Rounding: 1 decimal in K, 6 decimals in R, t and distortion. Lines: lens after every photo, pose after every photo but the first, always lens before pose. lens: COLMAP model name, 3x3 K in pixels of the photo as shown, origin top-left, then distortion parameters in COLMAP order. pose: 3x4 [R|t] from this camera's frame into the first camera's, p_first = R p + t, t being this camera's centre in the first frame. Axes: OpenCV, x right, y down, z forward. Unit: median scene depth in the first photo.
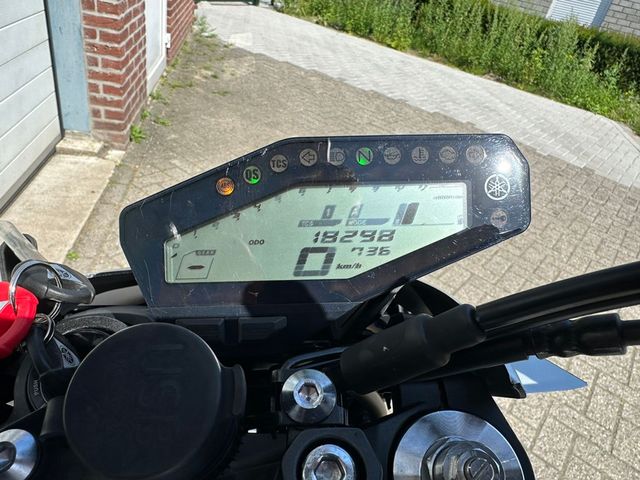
lens RADIAL K [[458.5, 0, 306.0], [0, 458.5, 273.0], [0, 0, 1]] dist [-0.008976, 0.002433]
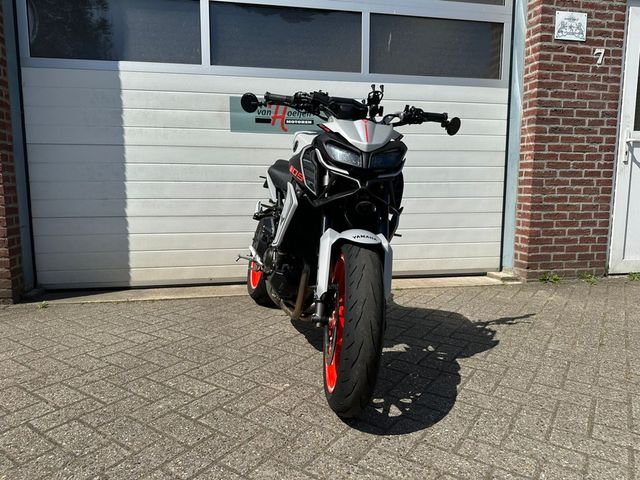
lens RADIAL K [[452.6, 0, 323.1], [0, 452.6, 242.1], [0, 0, 1]] dist [0.059799, -0.087424]
pose [[0.094185, -0.061109, -0.993677, 0.732839], [-0.575164, 0.811347, -0.104413, 0.099960], [0.812598, 0.581361, 0.041269, 0.306000]]
